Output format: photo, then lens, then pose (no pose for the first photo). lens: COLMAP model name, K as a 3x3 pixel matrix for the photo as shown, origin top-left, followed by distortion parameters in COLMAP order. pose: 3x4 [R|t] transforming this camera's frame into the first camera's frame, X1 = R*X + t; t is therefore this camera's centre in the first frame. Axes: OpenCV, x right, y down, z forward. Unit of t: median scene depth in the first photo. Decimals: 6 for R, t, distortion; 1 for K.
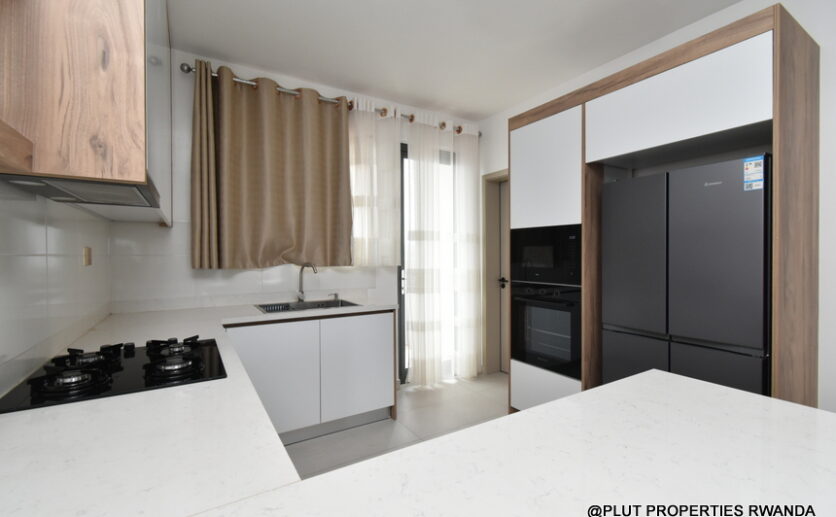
lens RADIAL K [[368.8, 0, 416.4], [0, 368.8, 259.6], [0, 0, 1]] dist [-0.001429, -0.000273]
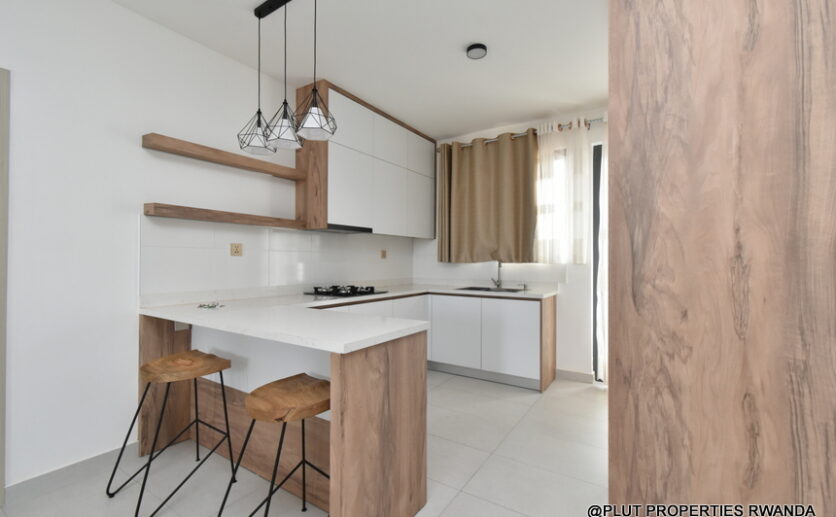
lens RADIAL K [[368.8, 0, 416.1], [0, 368.8, 258.8], [0, 0, 1]] dist [-0.001429, -0.000273]
pose [[0.425170, 0.000687, -0.905113, 0.836369], [-0.015488, 0.999859, -0.006517, 0.019410], [0.904981, 0.016789, 0.425120, 0.130092]]
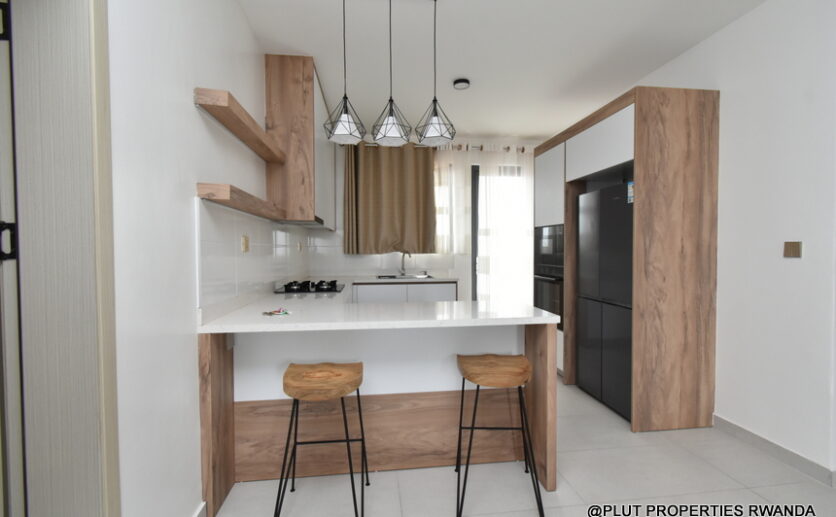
lens RADIAL K [[368.8, 0, 413.7], [0, 368.8, 257.7], [0, 0, 1]] dist [-0.001429, -0.000273]
pose [[0.907817, 0.010160, -0.419243, 0.415728], [-0.003767, 0.999864, 0.016075, 0.012215], [0.419349, -0.013014, 0.907732, -0.457062]]
